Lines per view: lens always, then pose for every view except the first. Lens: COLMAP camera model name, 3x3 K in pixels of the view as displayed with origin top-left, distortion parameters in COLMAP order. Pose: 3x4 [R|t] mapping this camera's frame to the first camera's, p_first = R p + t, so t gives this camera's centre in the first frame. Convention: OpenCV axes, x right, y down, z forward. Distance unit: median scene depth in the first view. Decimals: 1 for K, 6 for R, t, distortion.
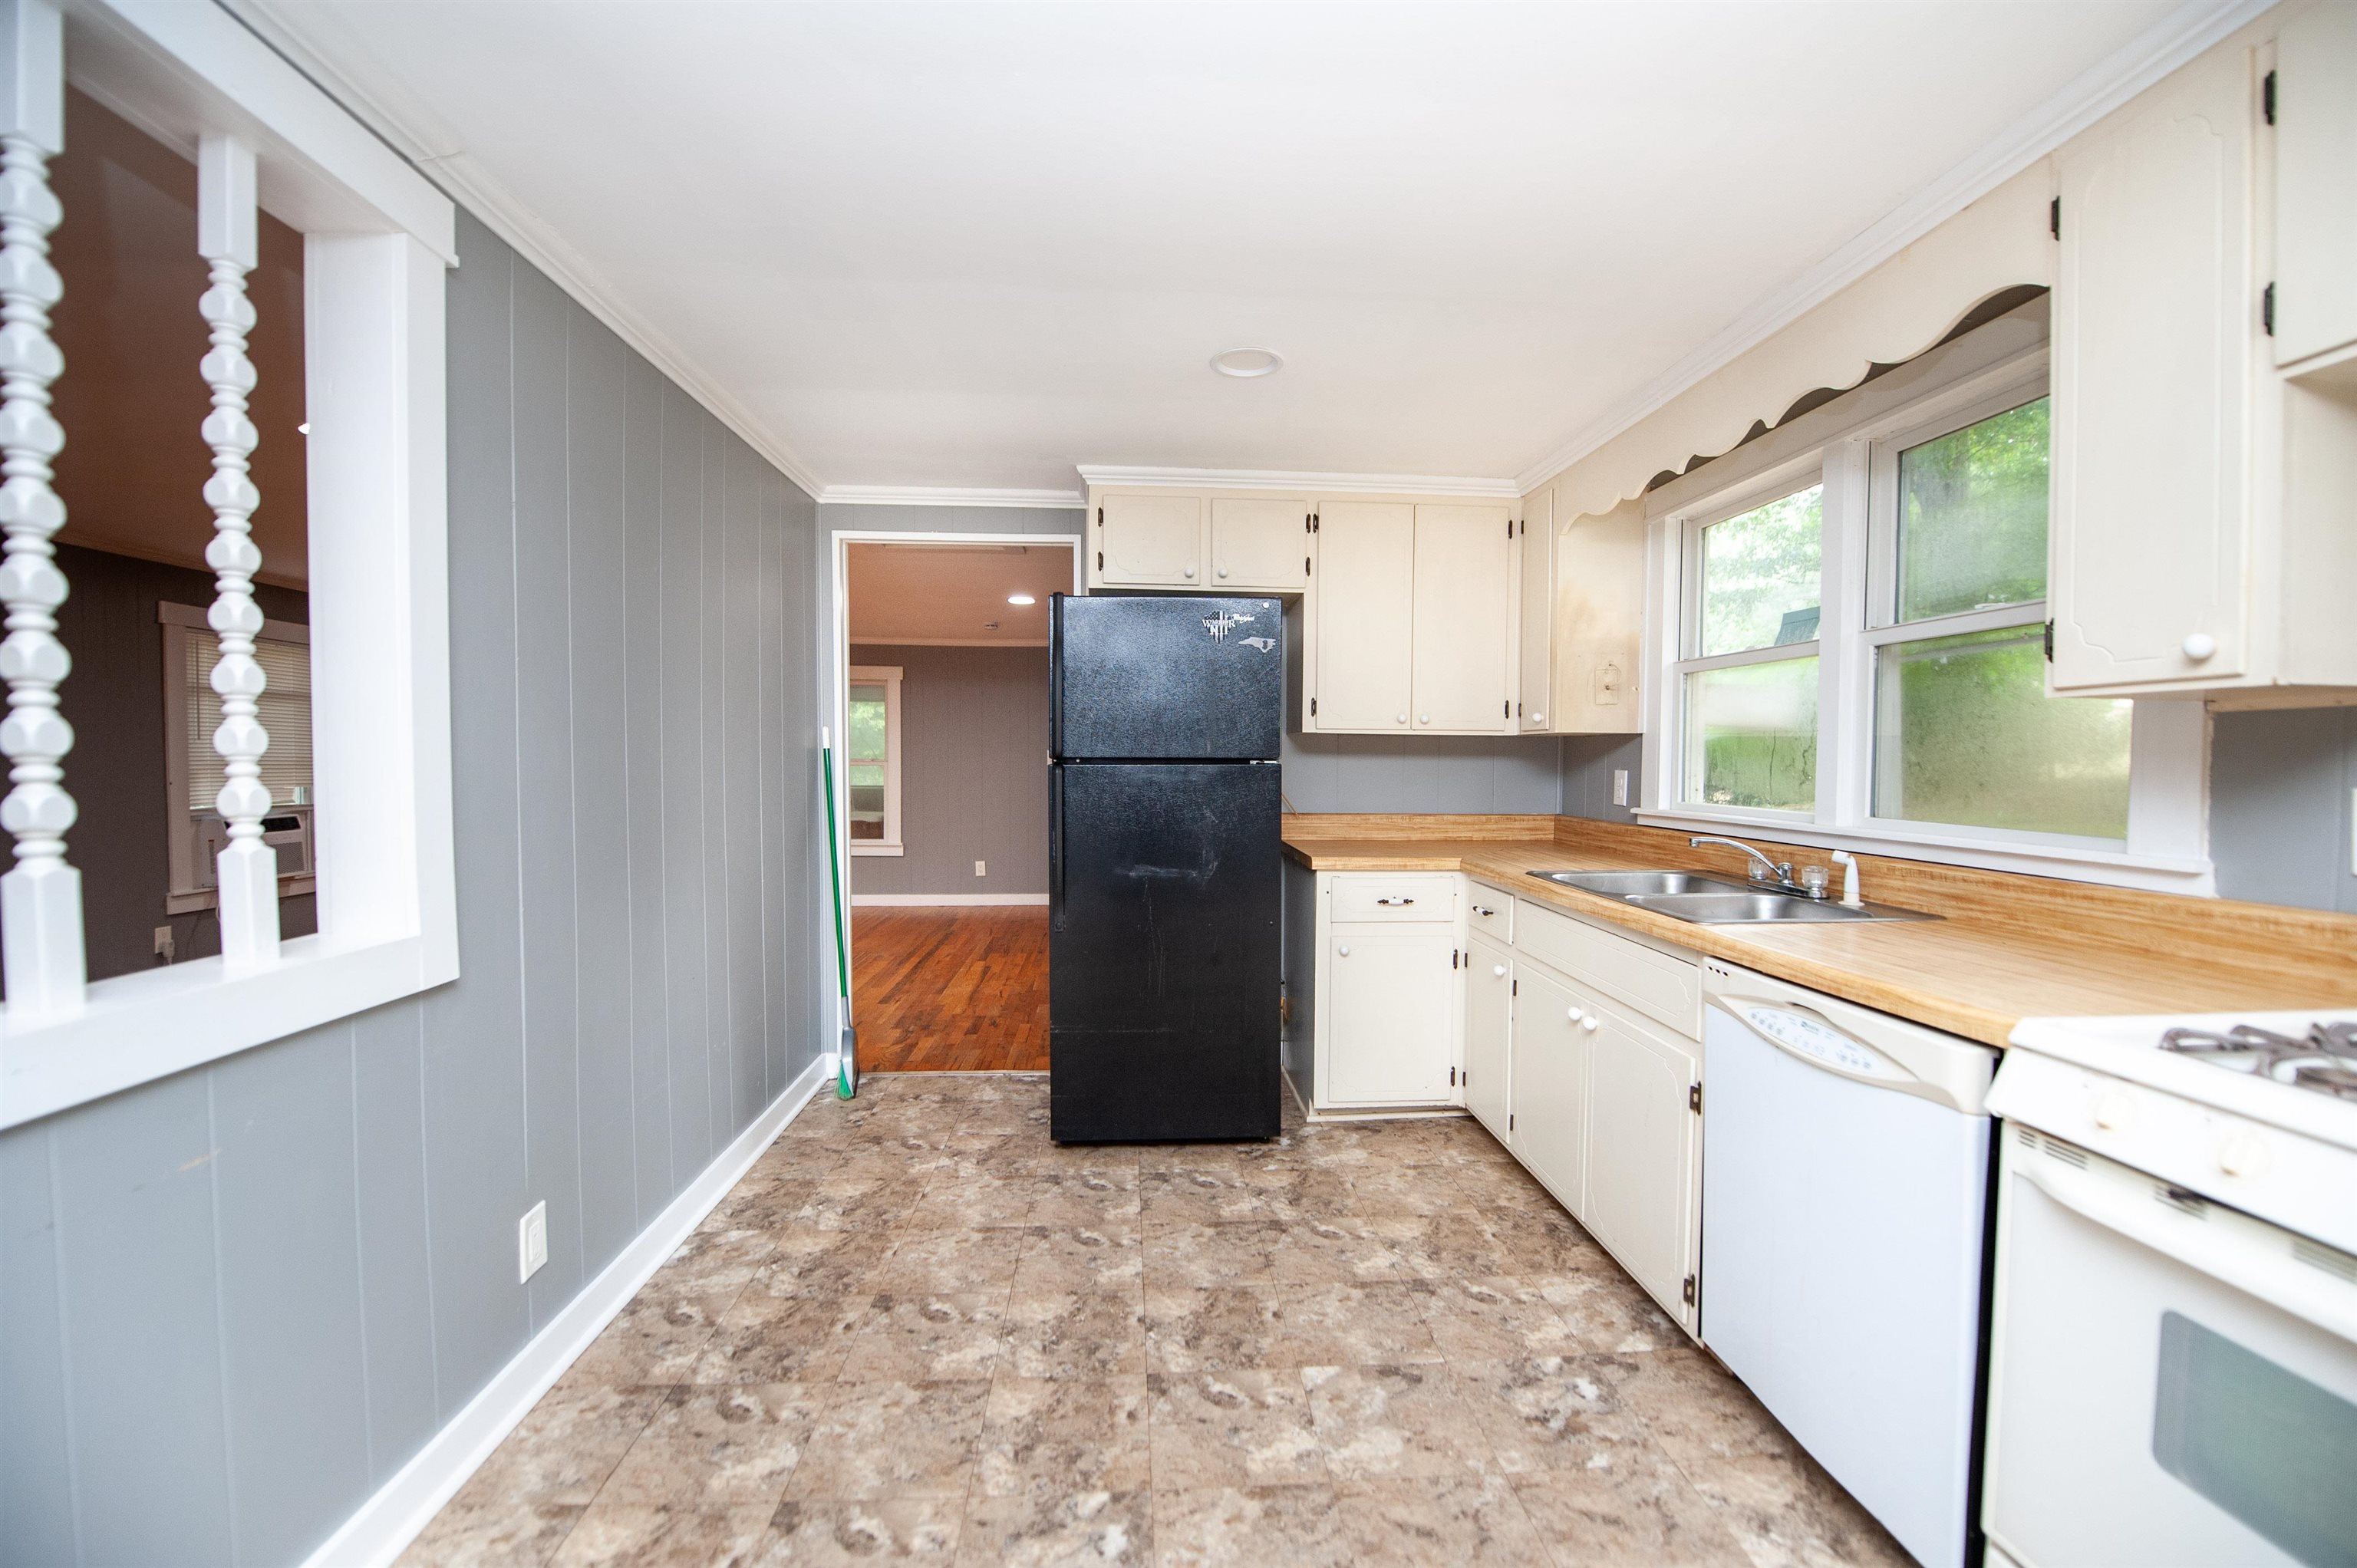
lens RADIAL K [[955.6, 0, 1174.0], [0, 955.6, 796.4], [0, 0, 1]] dist [-0.019001, -0.000097]
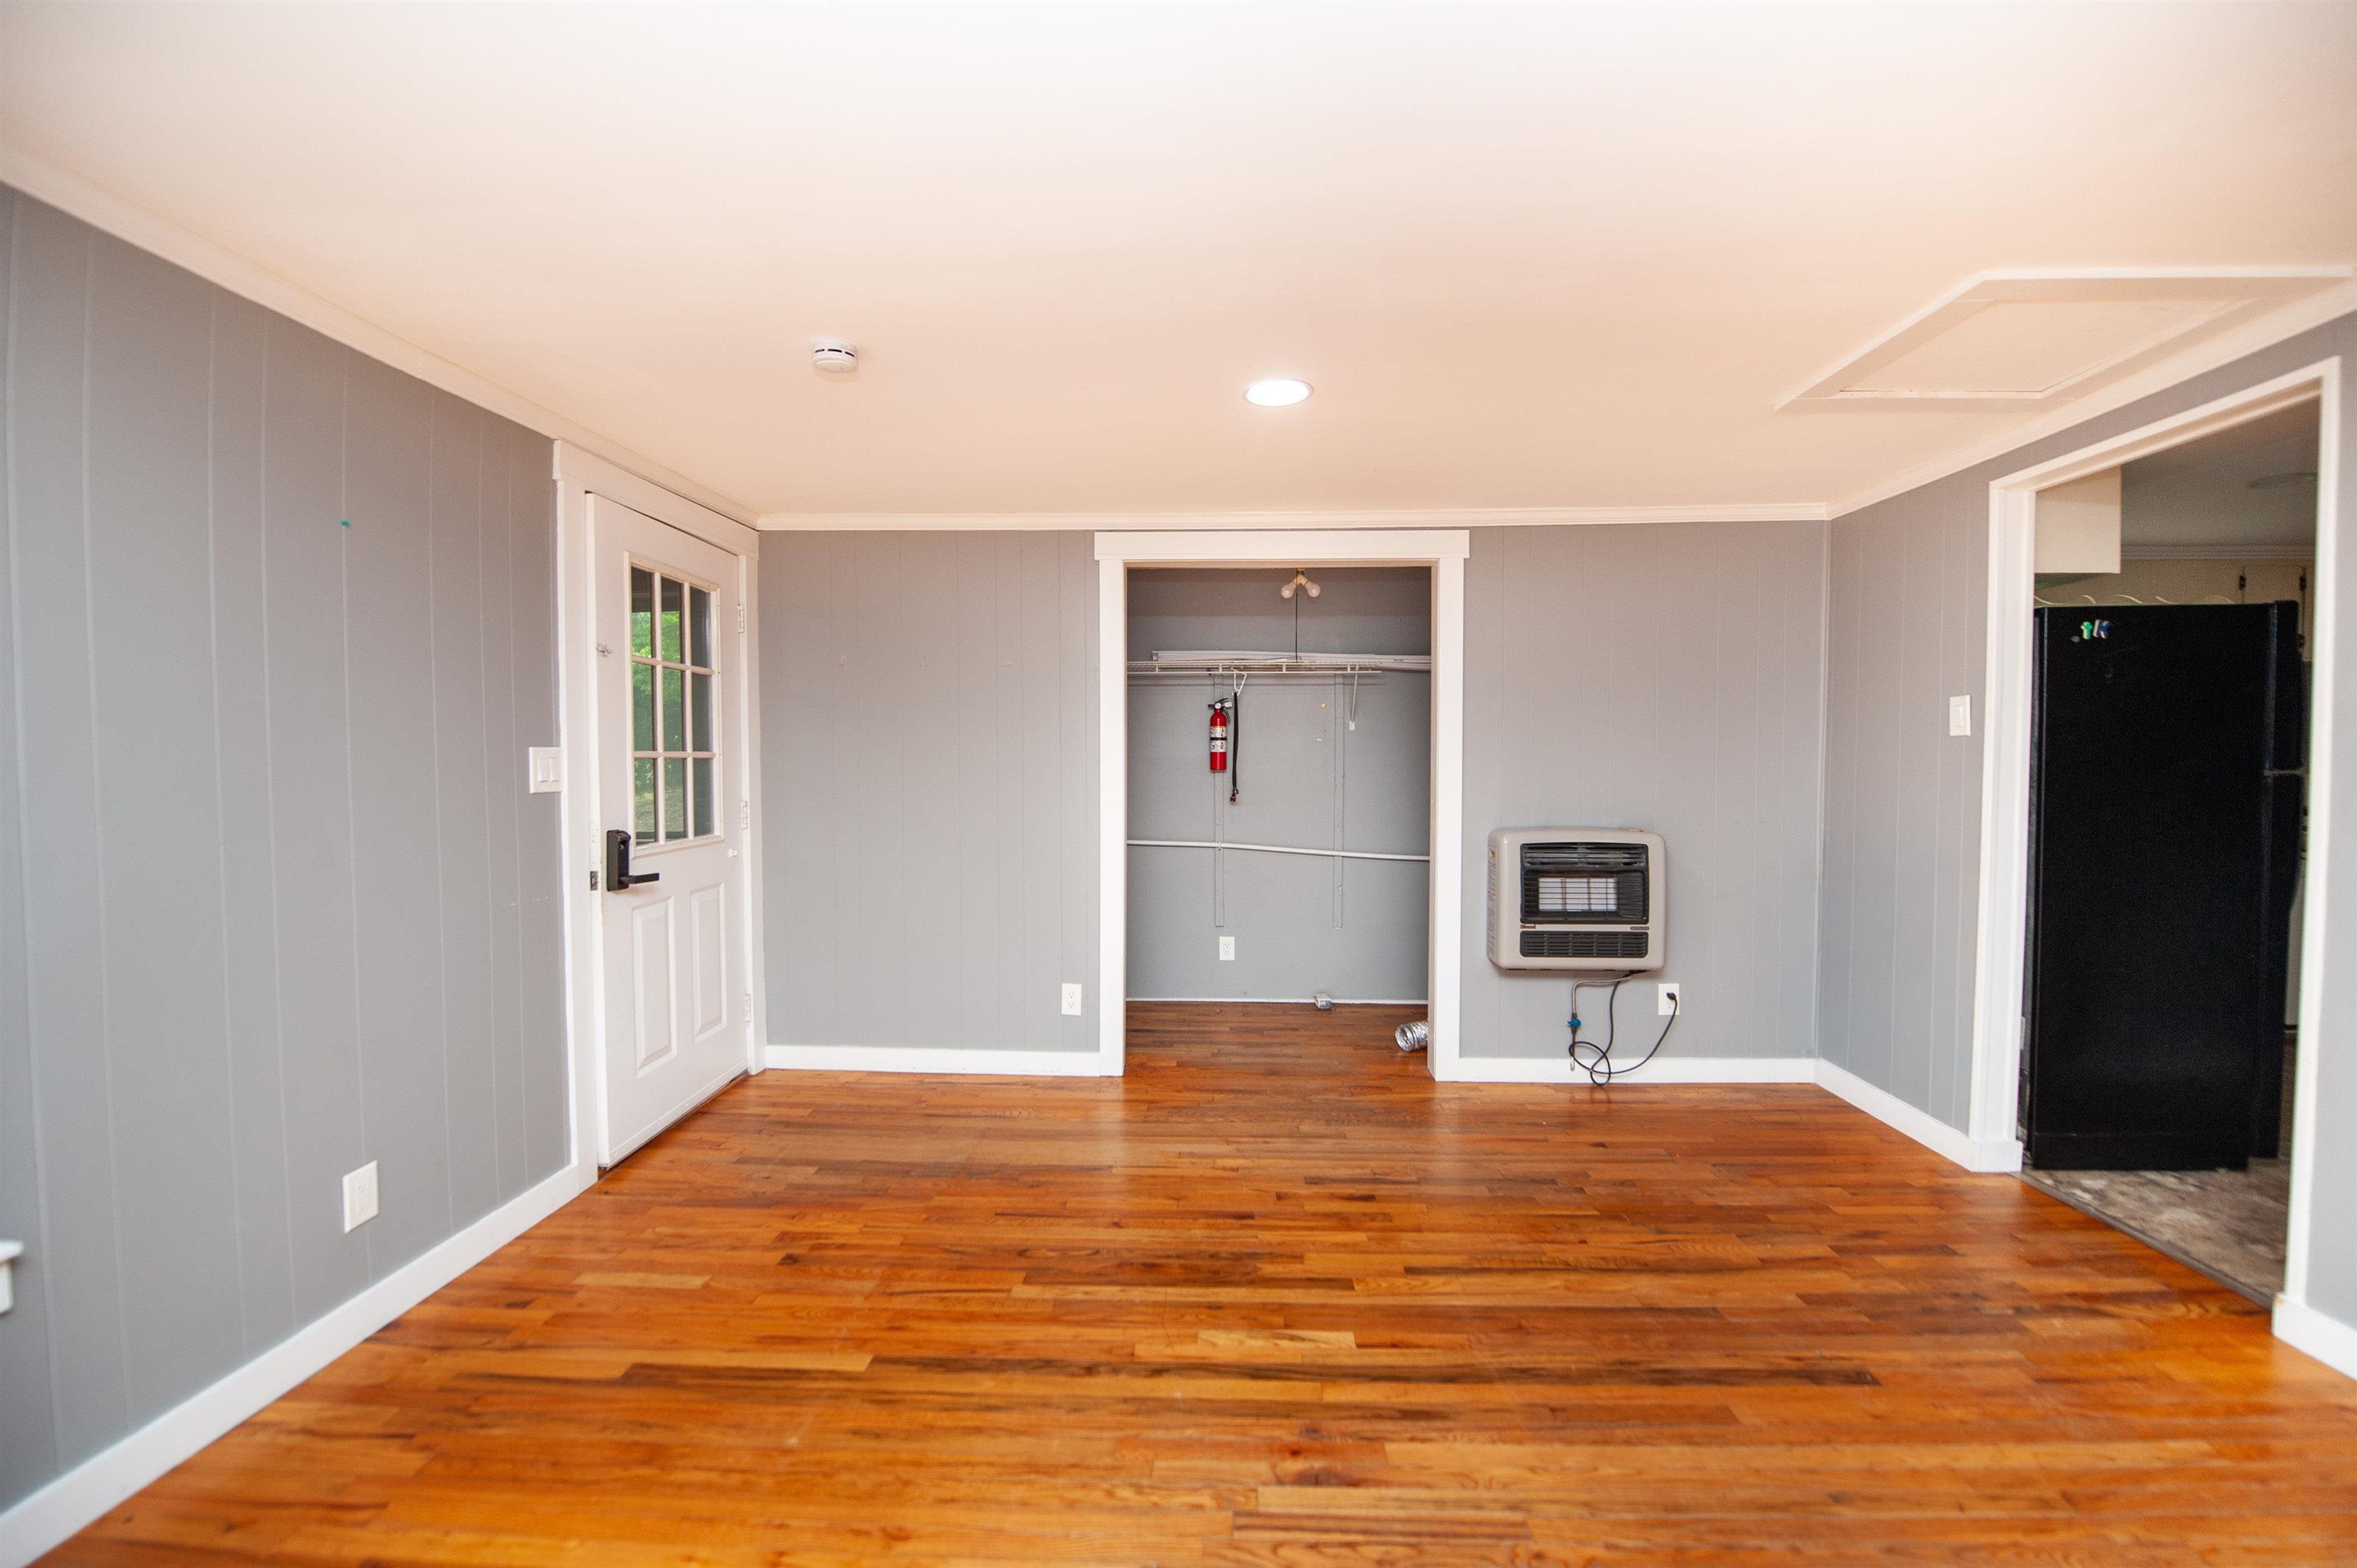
lens RADIAL K [[955.6, 0, 1174.0], [0, 955.6, 796.4], [0, 0, 1]] dist [-0.019001, -0.000097]
pose [[0.093521, -0.039966, 0.994815, -0.735866], [0.037941, 0.998611, 0.036552, -0.060708], [-0.994894, 0.034326, 0.094908, 1.265155]]
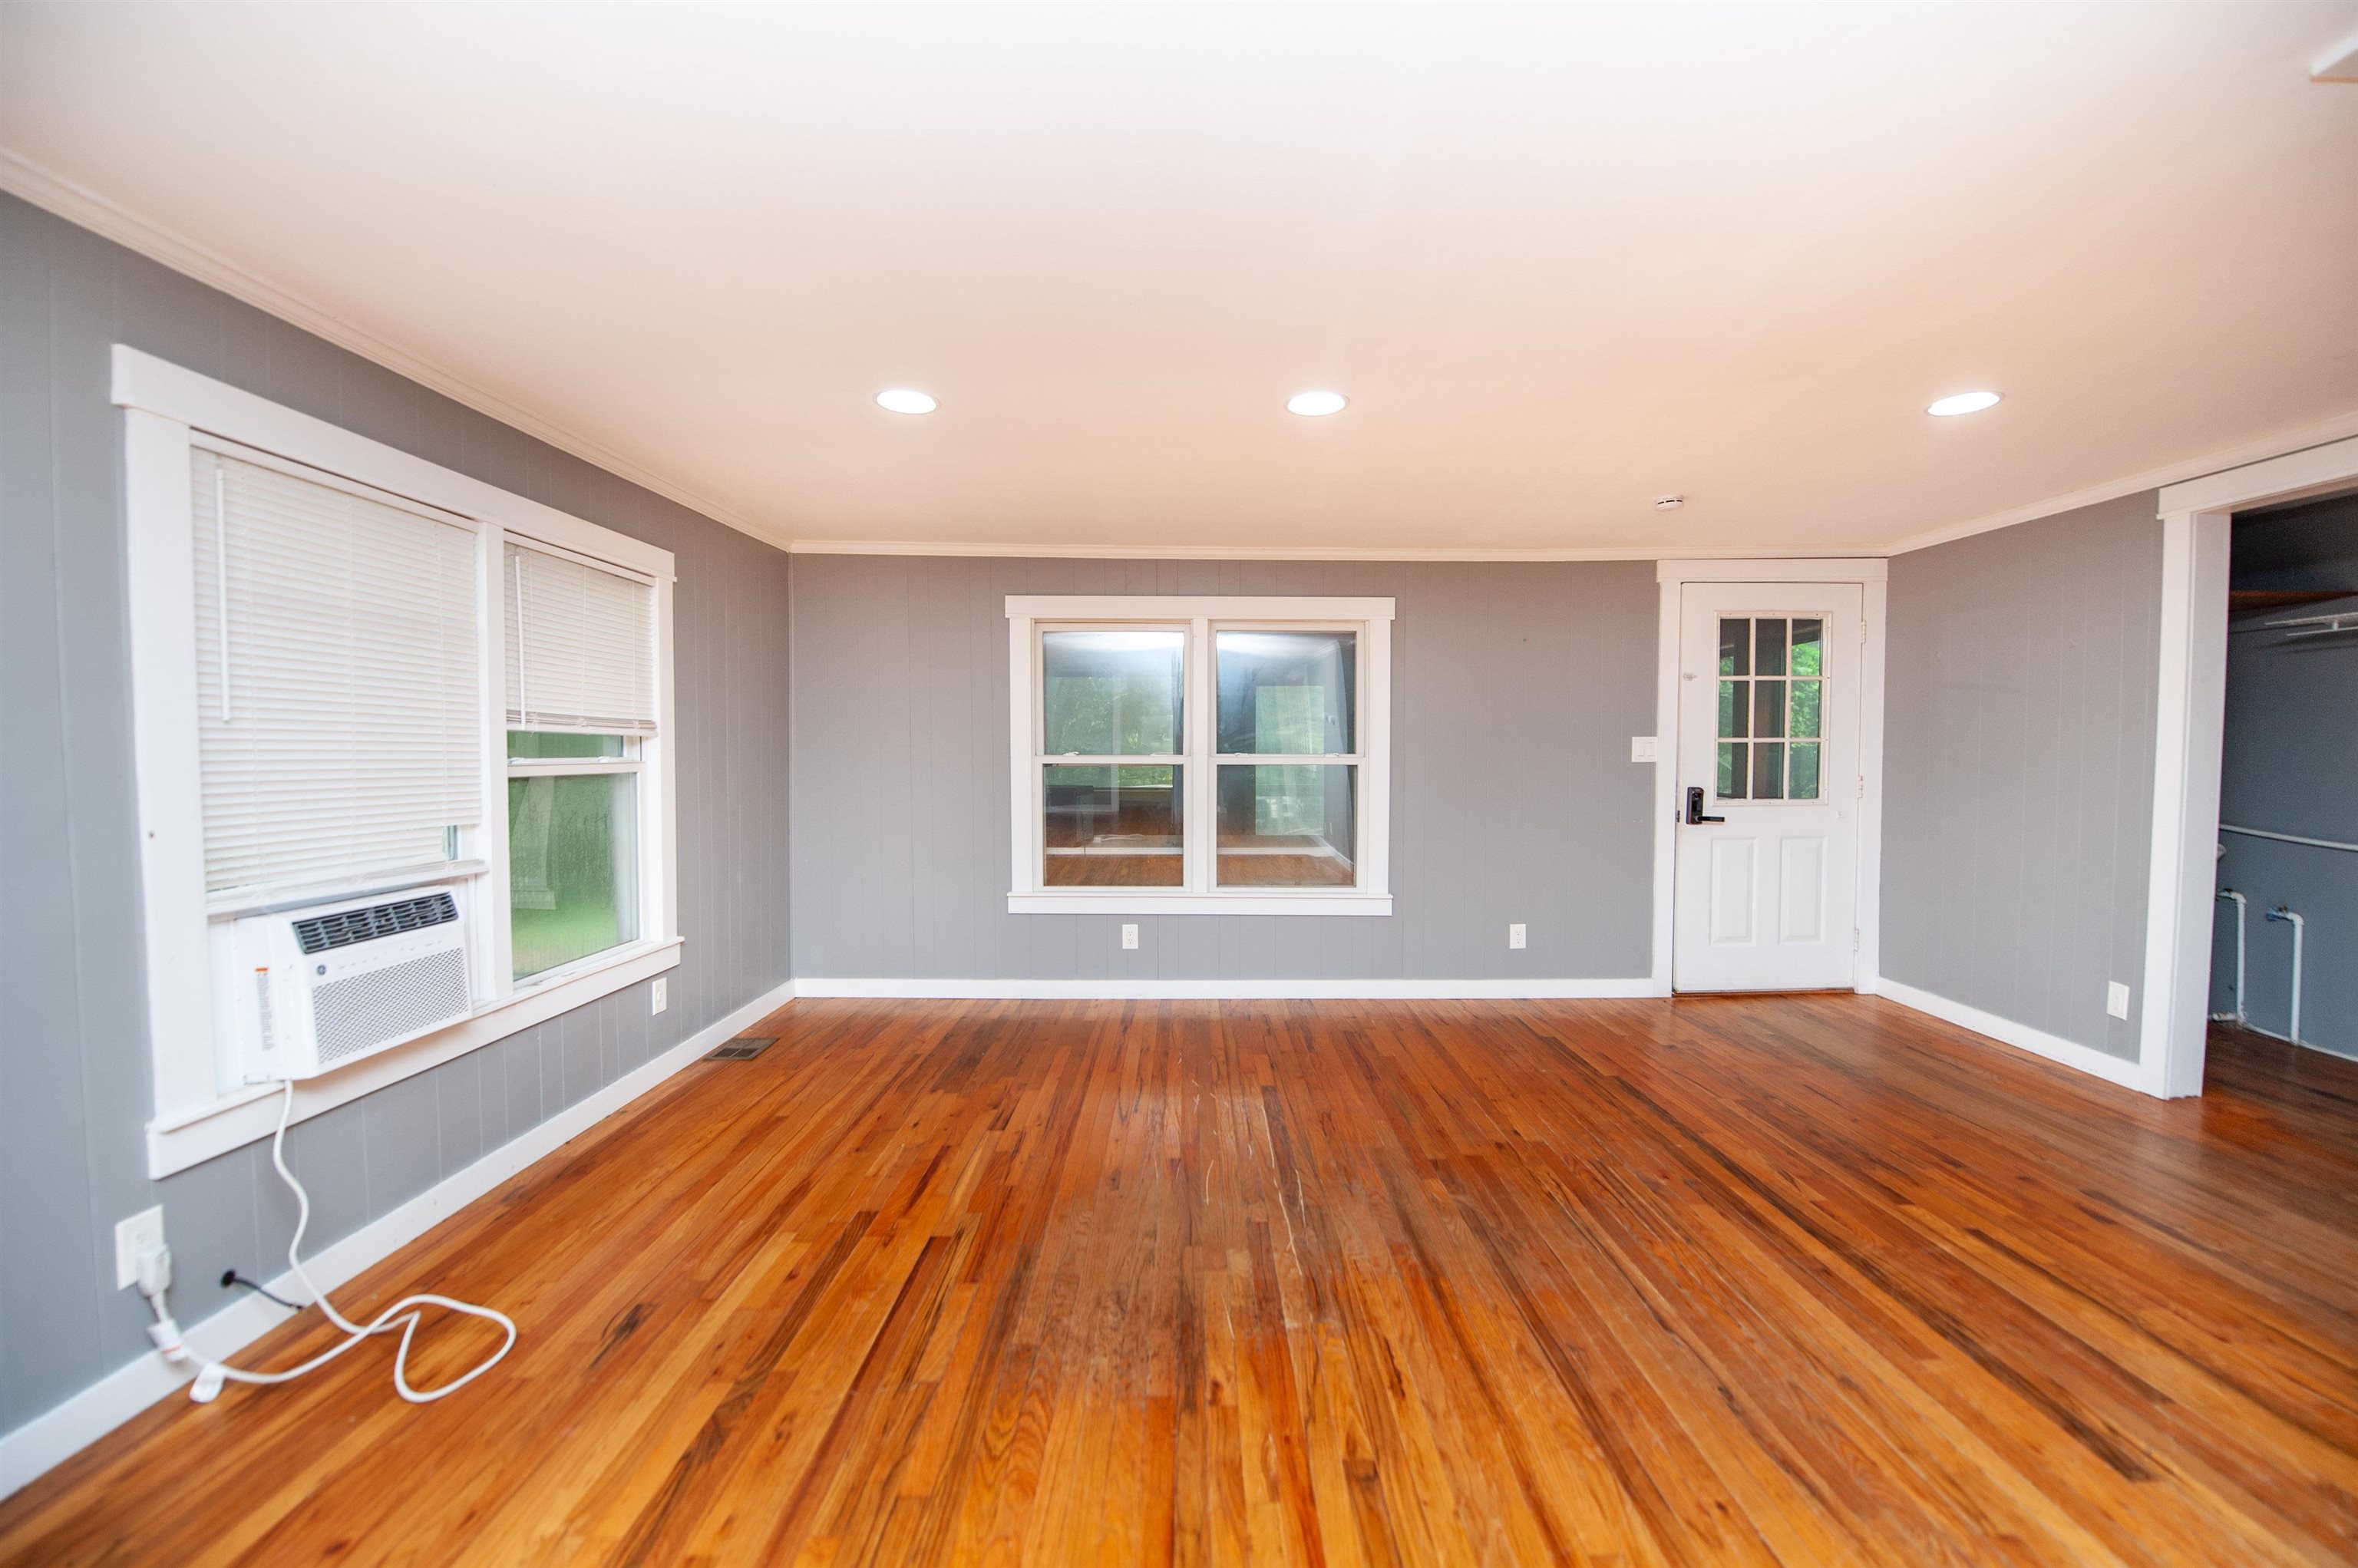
lens RADIAL K [[956.0, 0, 1174.5], [0, 956.0, 796.4], [0, 0, 1]] dist [-0.019001, -0.000097]
pose [[0.997655, -0.001139, -0.068441, -0.637873], [0.001926, 0.999933, 0.011436, -0.033196], [0.068424, -0.011541, 0.997590, 0.656480]]
